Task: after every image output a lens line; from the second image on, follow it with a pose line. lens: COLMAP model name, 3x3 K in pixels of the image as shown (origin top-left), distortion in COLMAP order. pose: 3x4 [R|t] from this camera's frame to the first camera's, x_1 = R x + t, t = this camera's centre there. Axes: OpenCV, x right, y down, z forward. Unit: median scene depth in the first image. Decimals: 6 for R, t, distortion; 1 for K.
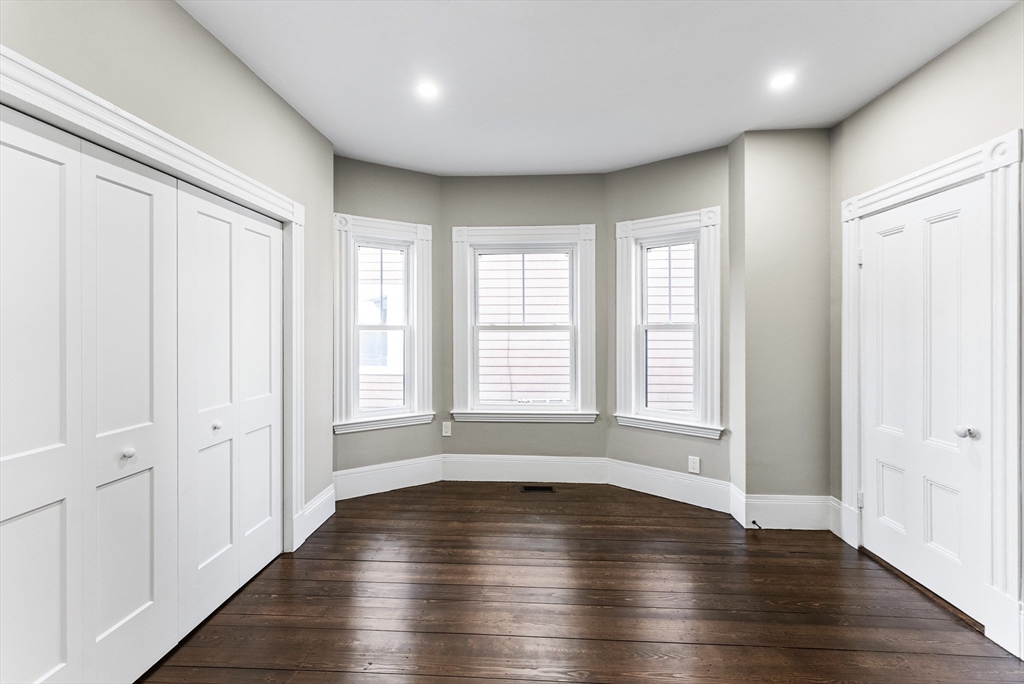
lens RADIAL K [[417.1, 0, 512.2], [0, 417.1, 329.2], [0, 0, 1]] dist [0.000455, -0.000177]
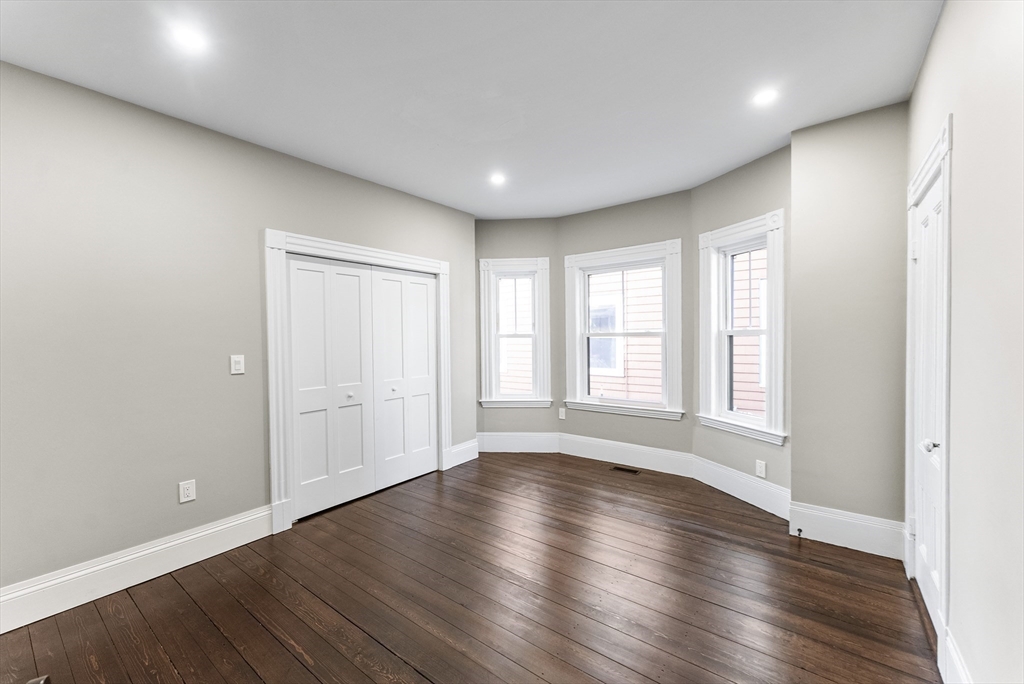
lens RADIAL K [[412.5, 0, 512.0], [0, 412.5, 342.0], [0, 0, 1]] dist [-0.000983, -0.000116]
pose [[0.825309, -0.001465, -0.564680, 0.491445], [0.012188, 0.999810, 0.015219, -0.004097], [0.564550, -0.019443, 0.825170, -0.153415]]
